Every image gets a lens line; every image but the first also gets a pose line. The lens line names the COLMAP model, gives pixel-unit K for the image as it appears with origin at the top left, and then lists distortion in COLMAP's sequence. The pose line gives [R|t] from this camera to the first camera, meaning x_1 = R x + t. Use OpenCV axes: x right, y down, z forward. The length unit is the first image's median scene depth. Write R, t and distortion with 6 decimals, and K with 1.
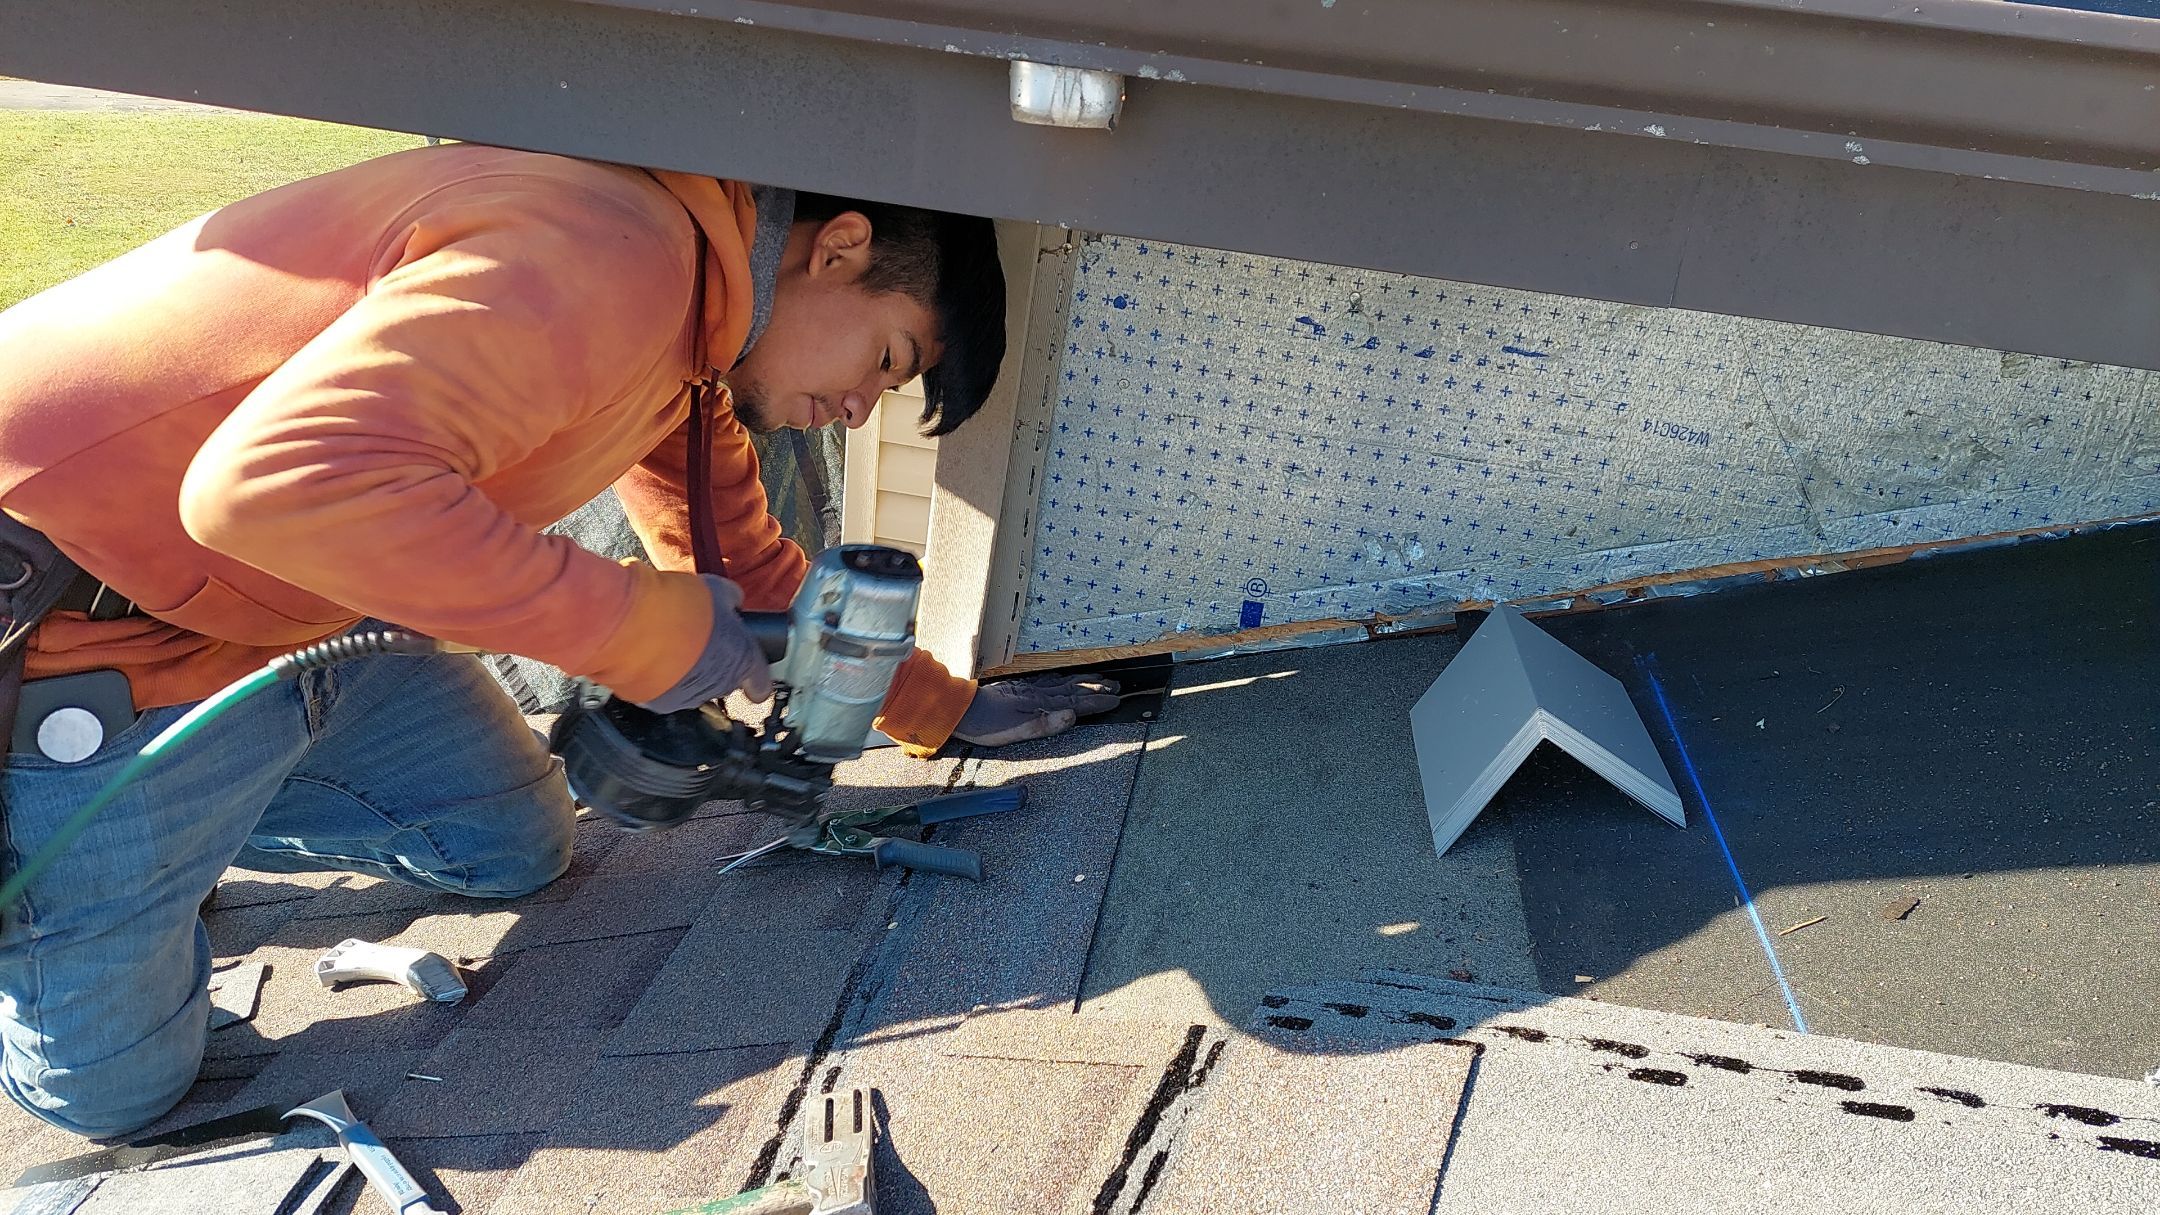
lens RADIAL K [[1514.3, 0, 1044.9], [0, 1514.3, 603.2], [0, 0, 1]] dist [0.060975, -0.086830]
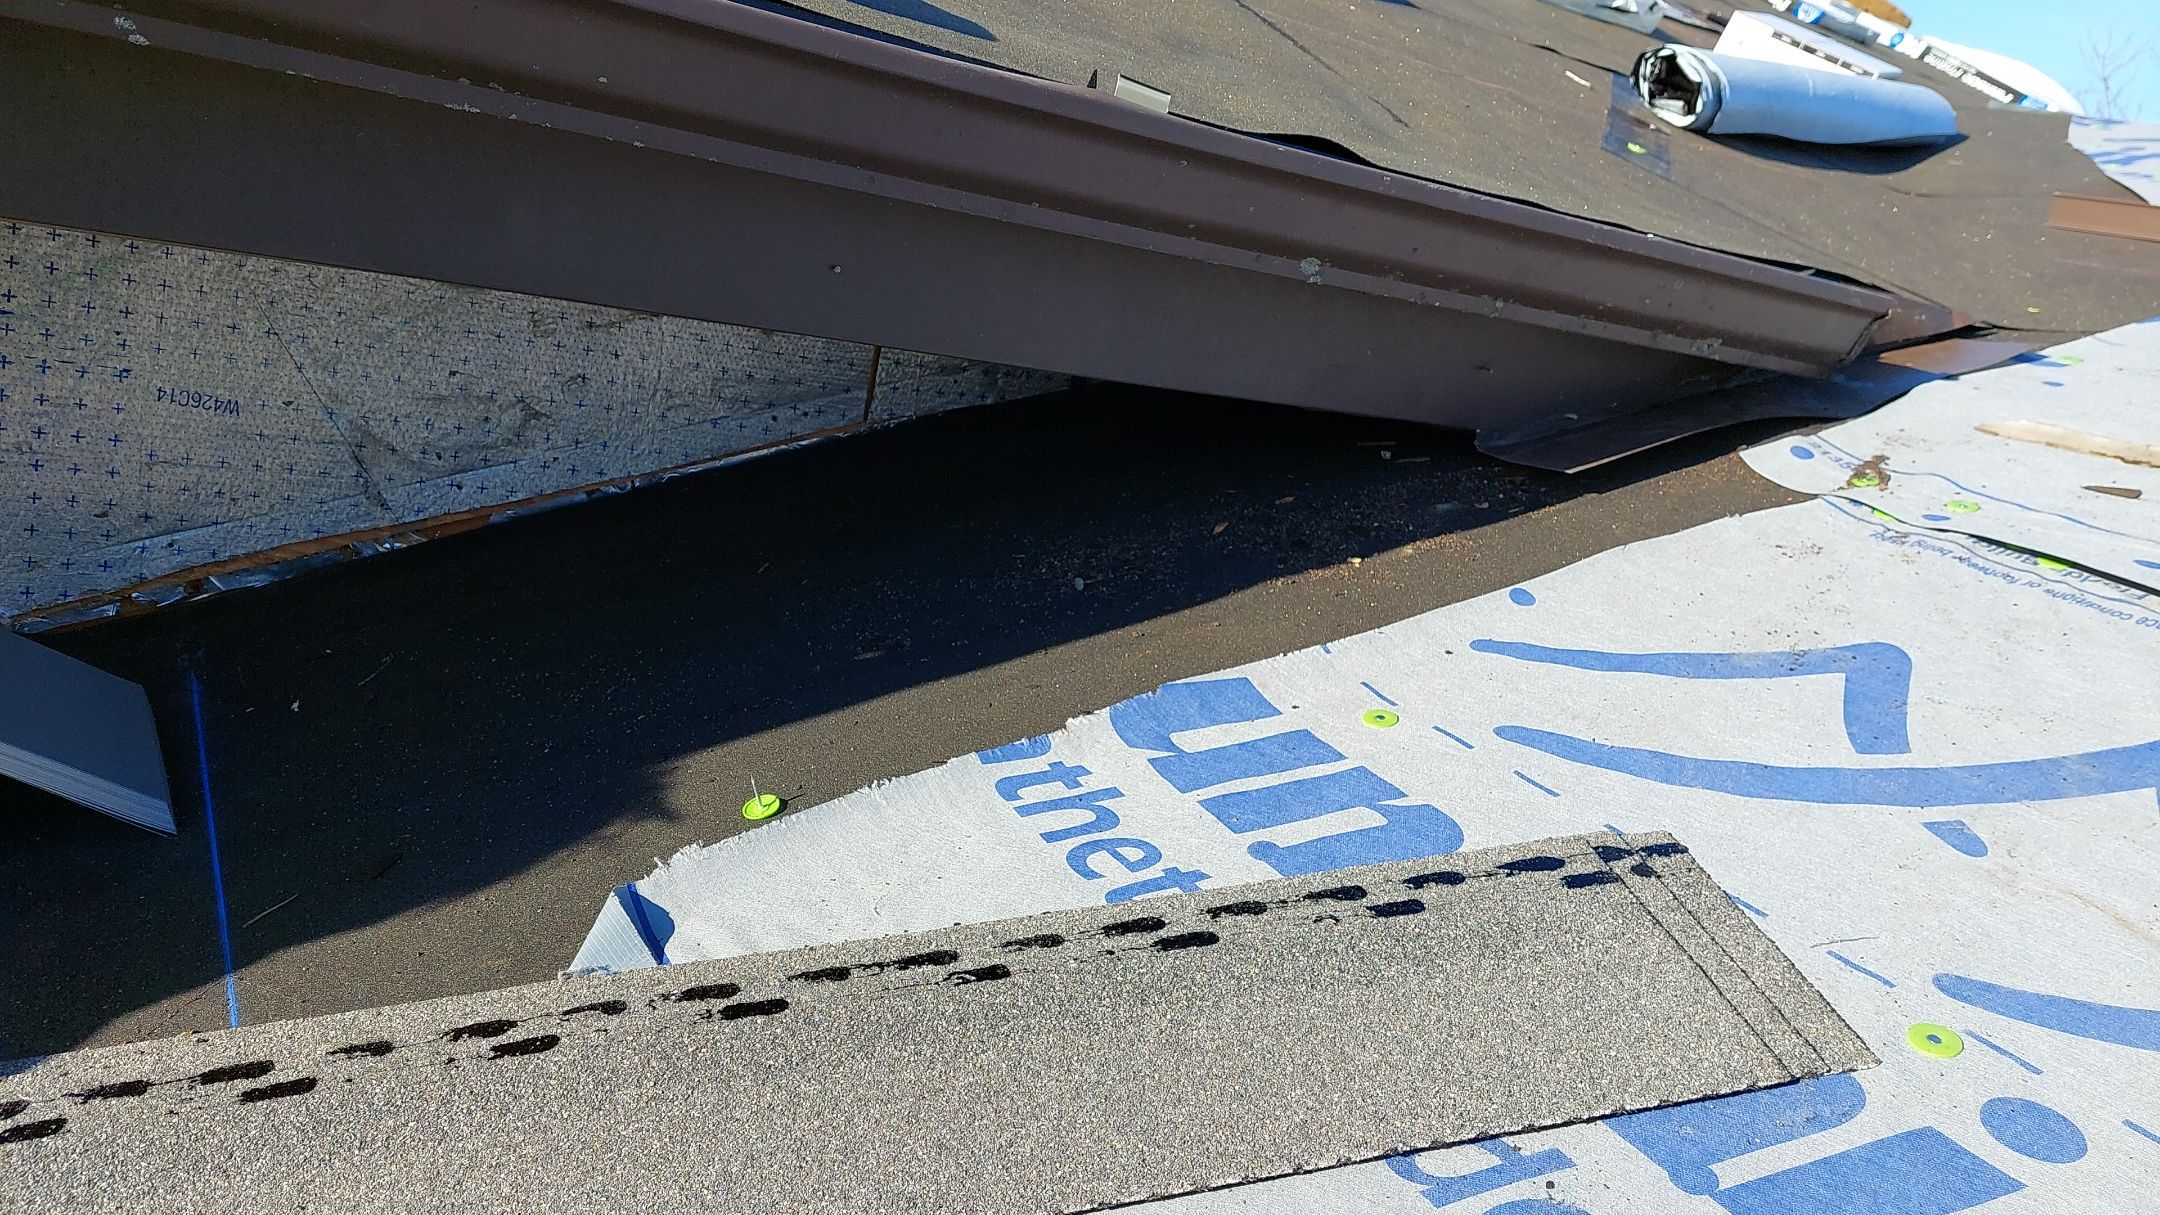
lens RADIAL K [[1514.3, 0, 1091.5], [0, 1514.3, 606.5], [0, 0, 1]] dist [0.060975, -0.086830]
pose [[0.747111, -0.109428, 0.655630, 0.200274], [0.127773, 0.991604, 0.019901, 0.054354], [-0.652303, 0.068903, 0.754820, -0.004667]]
